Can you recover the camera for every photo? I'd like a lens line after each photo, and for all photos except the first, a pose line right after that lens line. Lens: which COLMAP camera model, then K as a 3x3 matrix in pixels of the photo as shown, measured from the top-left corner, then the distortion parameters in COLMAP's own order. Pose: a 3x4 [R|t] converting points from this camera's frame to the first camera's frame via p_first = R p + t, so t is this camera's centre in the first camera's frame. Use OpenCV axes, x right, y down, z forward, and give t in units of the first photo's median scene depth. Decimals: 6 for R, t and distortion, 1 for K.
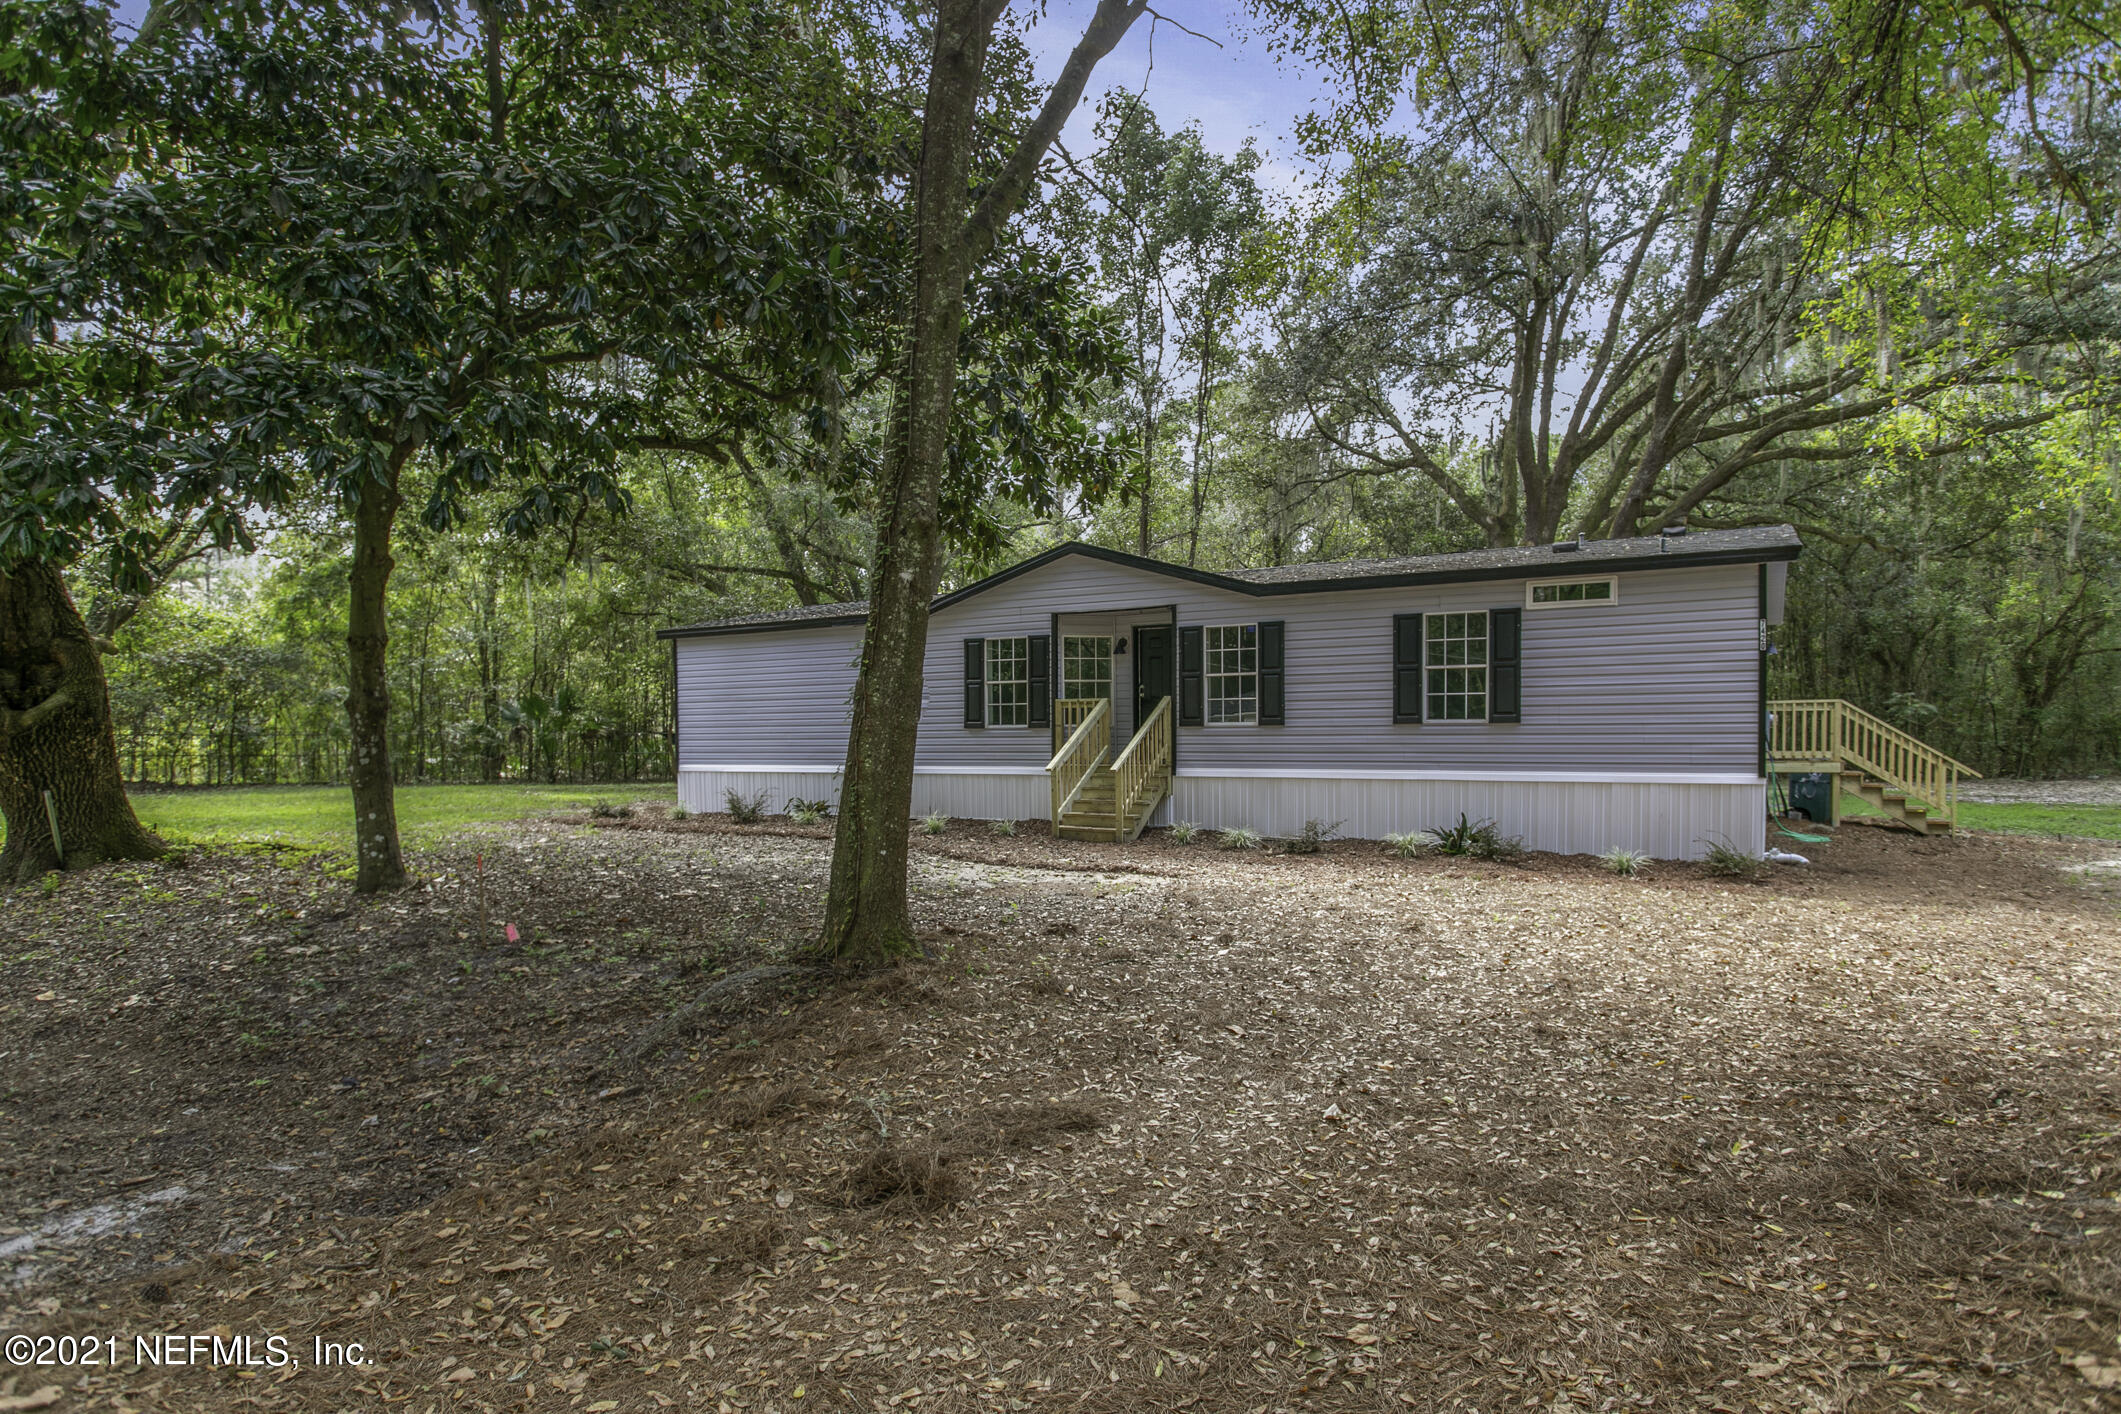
lens RADIAL K [[1208.9, 0, 1071.9], [0, 1208.9, 730.8], [0, 0, 1]] dist [-0.000073, -0.000237]
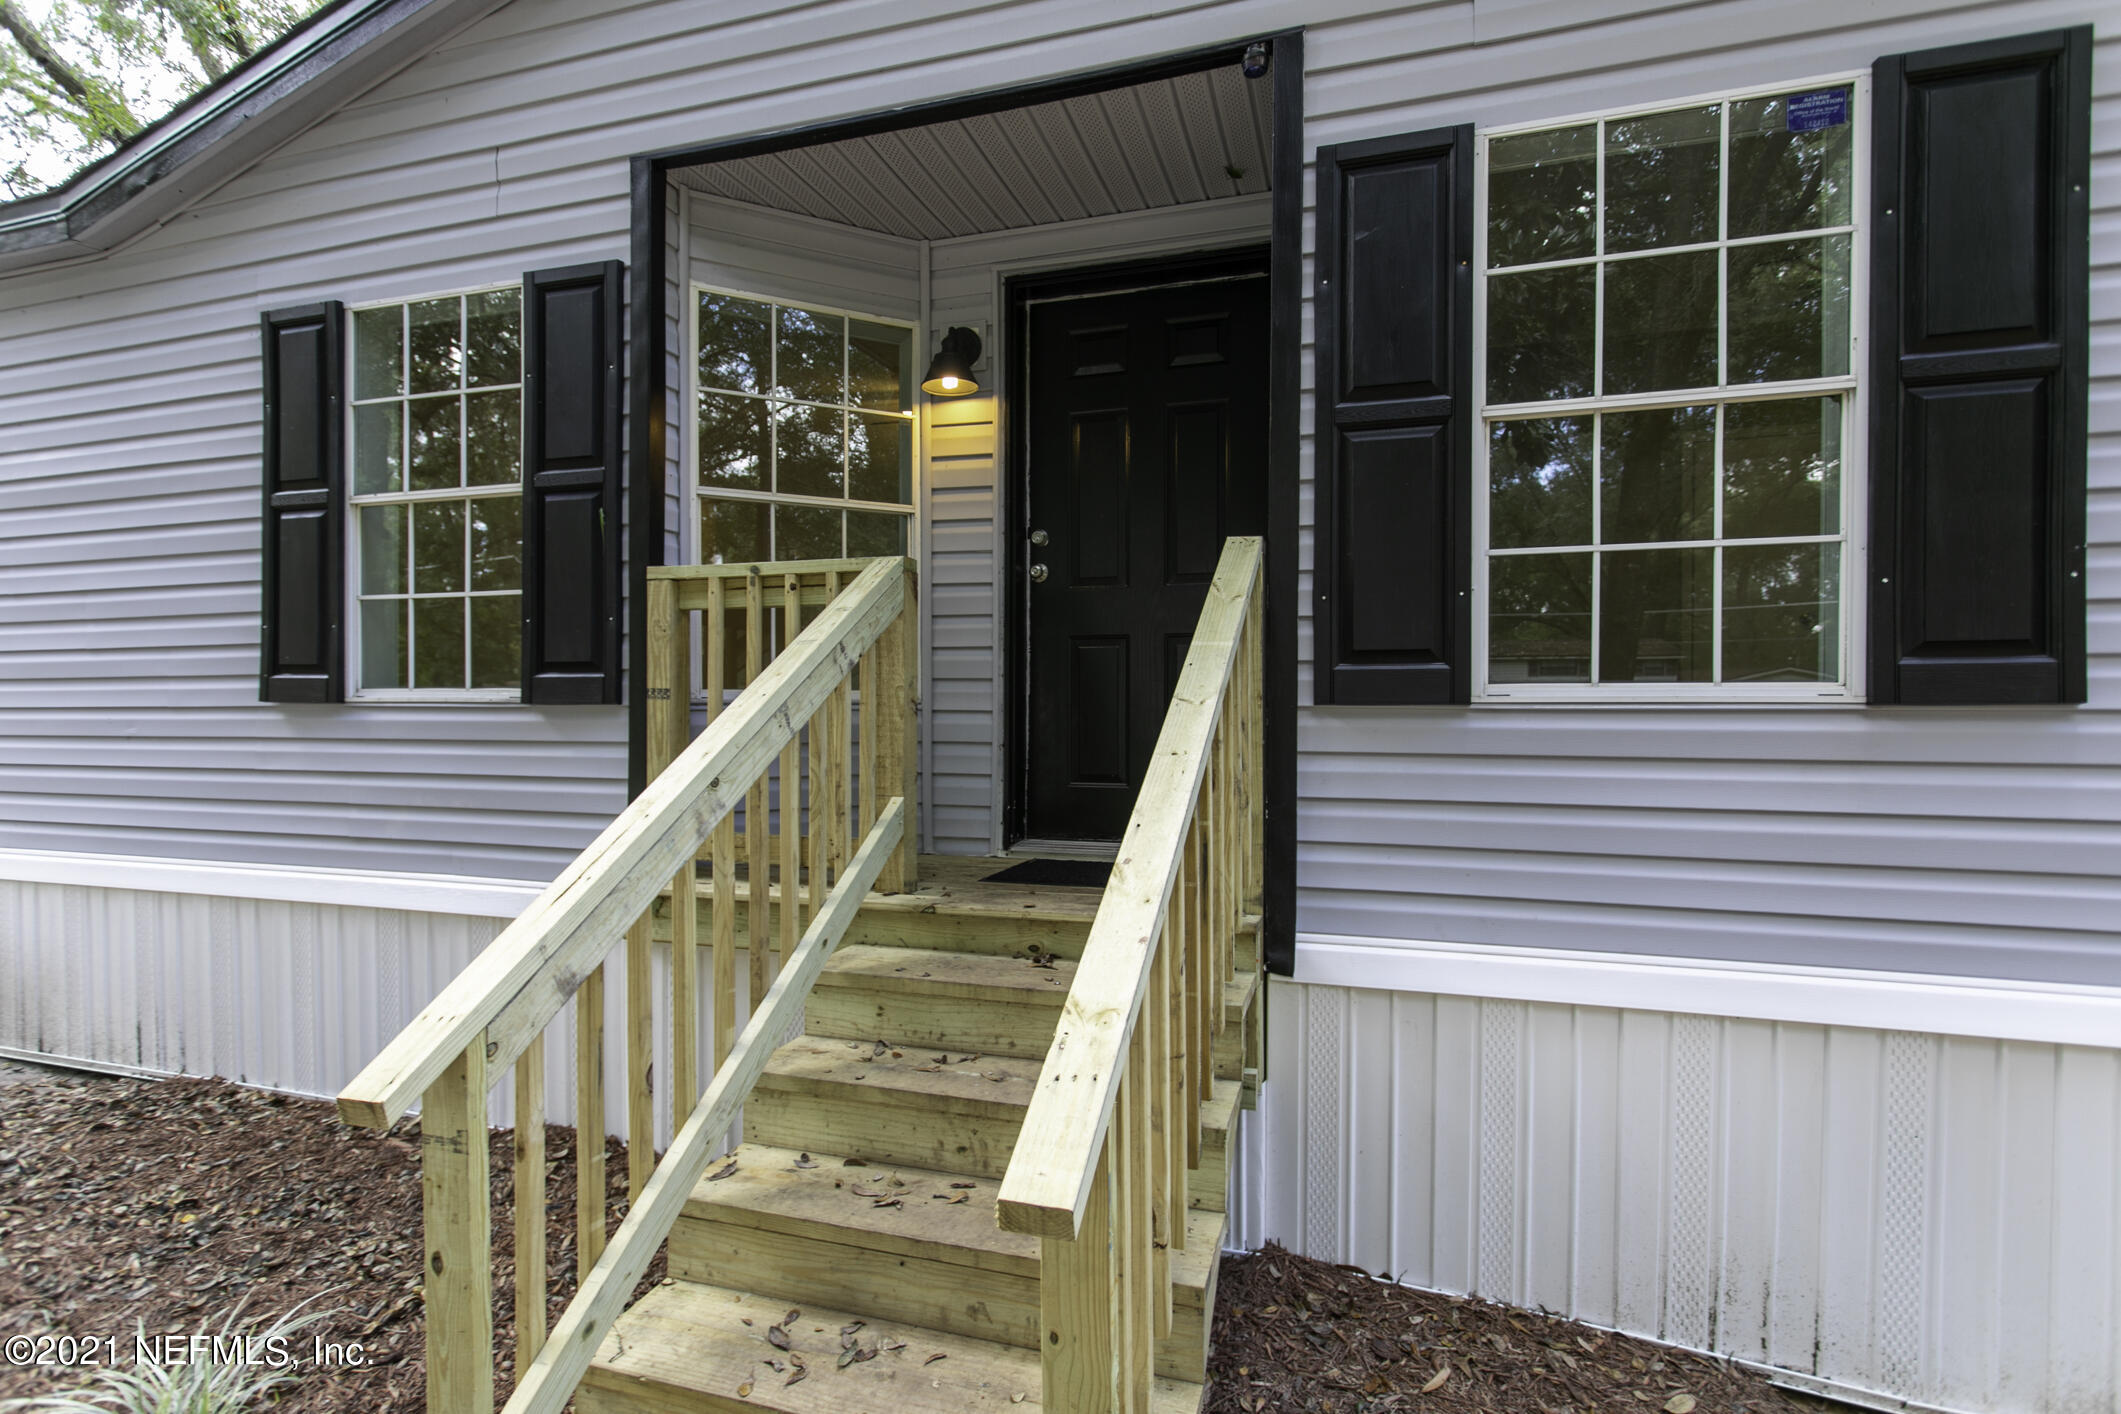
lens RADIAL K [[991.3, 0, 1059.6], [0, 991.3, 697.6], [0, 0, 1]] dist [0.002369, 0.000499]
pose [[0.976395, 0.007988, 0.215847, 0.020551], [-0.007924, 0.999968, -0.001162, -0.004246], [-0.215849, -0.000576, 0.976427, 0.863317]]
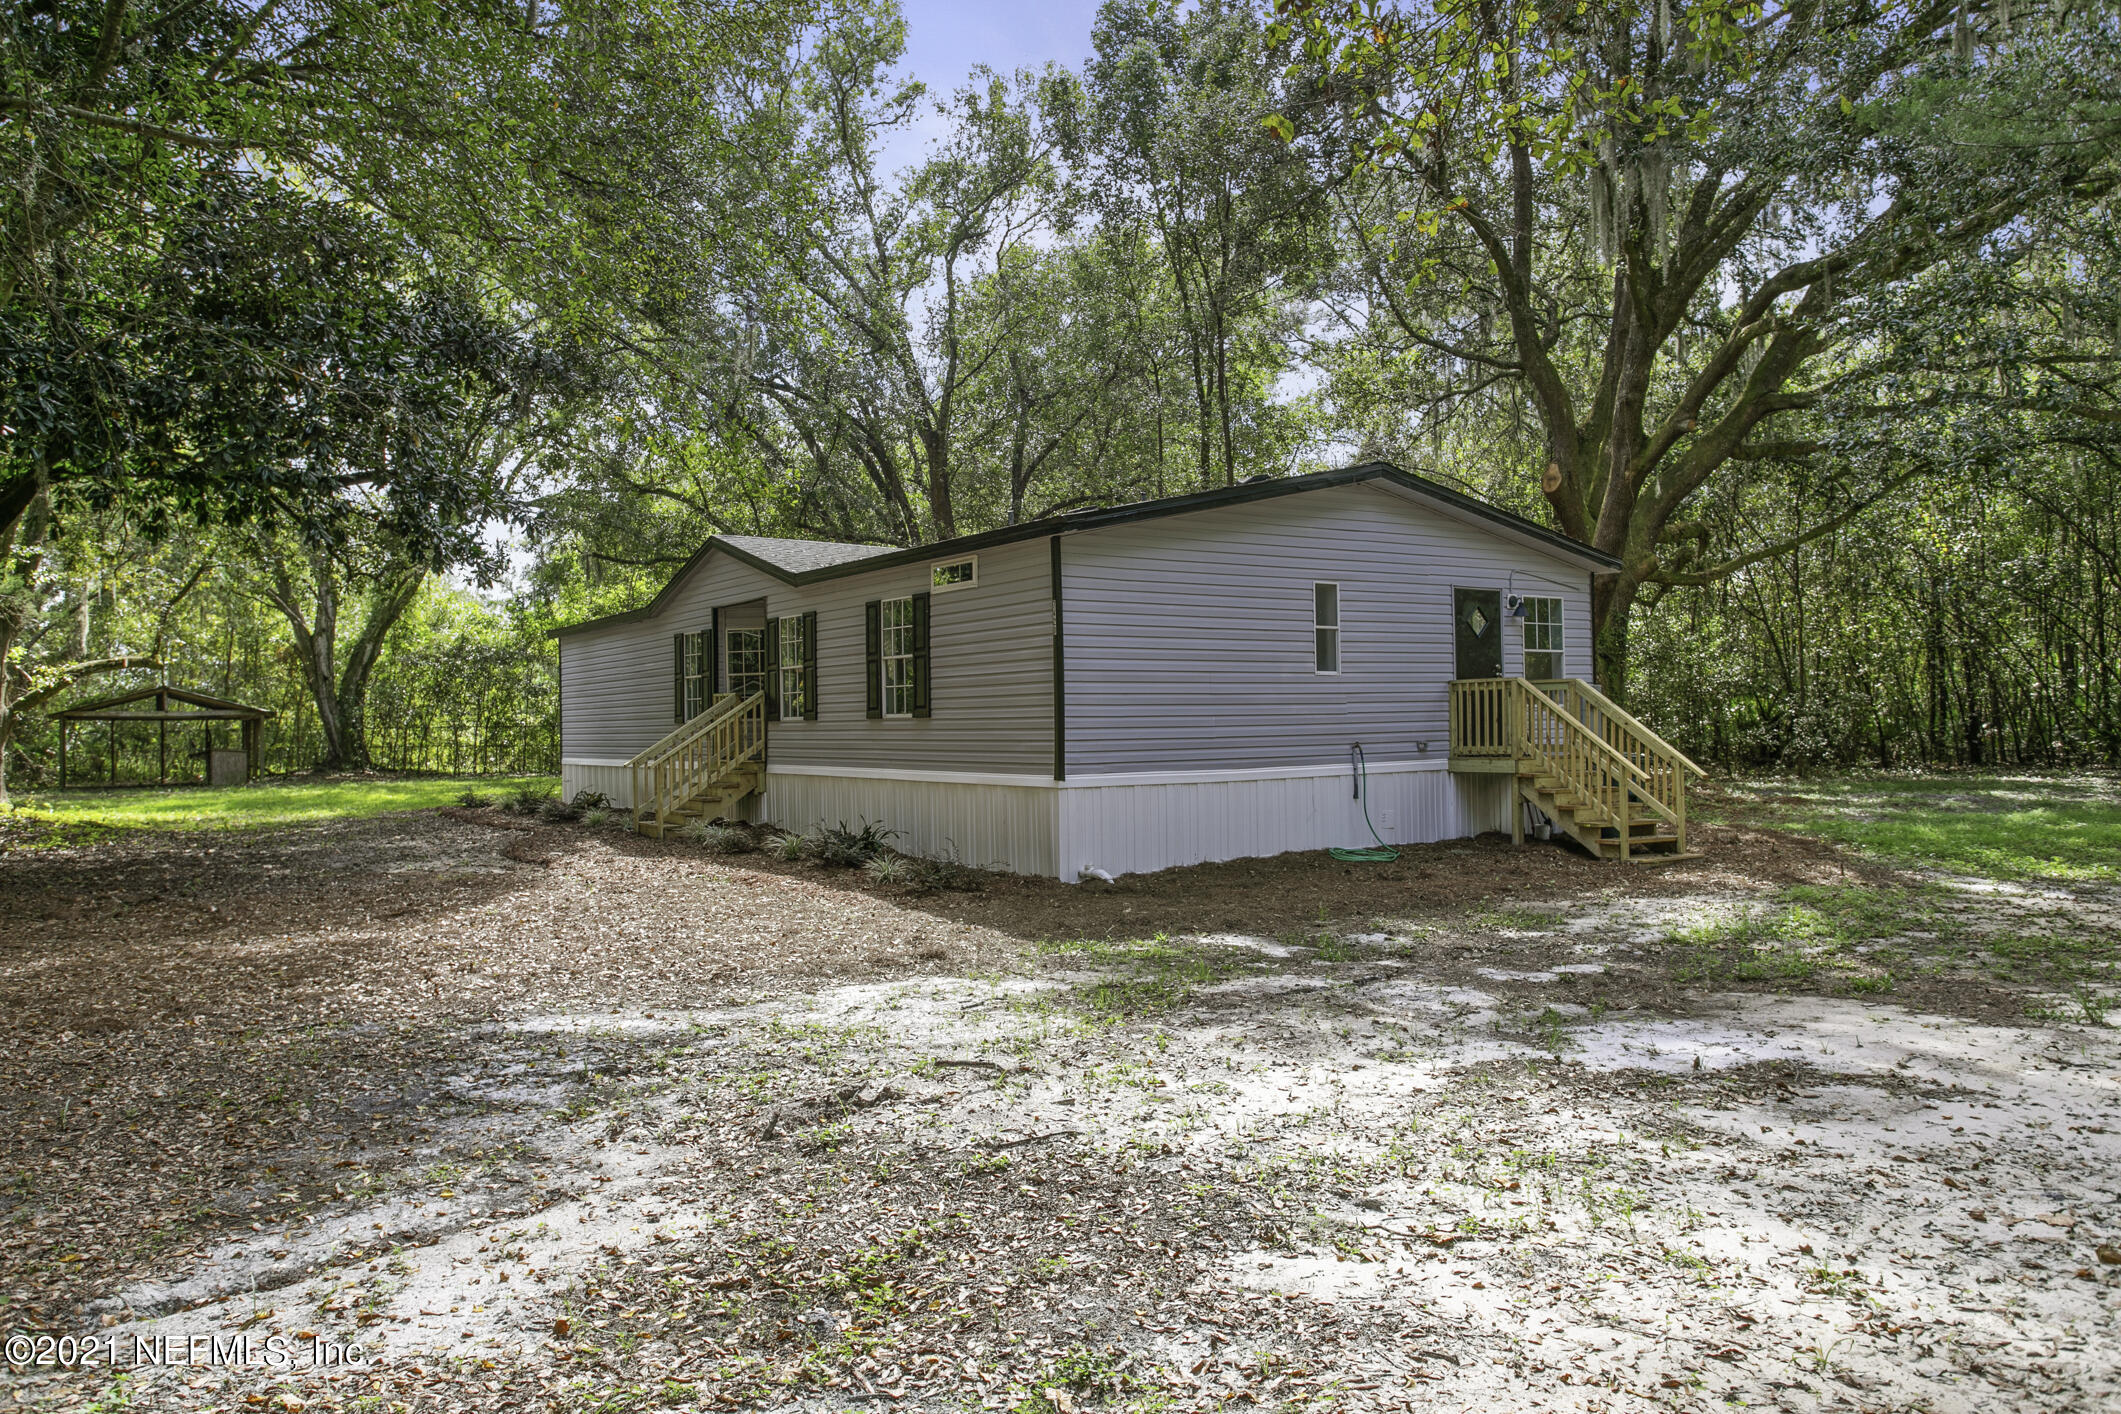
lens RADIAL K [[1523.8, 0, 1060.5], [0, 1523.8, 707.0], [0, 0, 1]] dist [-0.003047, -0.000269]
pose [[0.888780, -0.009476, -0.458236, 0.861282], [0.006915, 0.999950, -0.007266, -0.004896], [0.458281, 0.003289, 0.888801, 0.015082]]
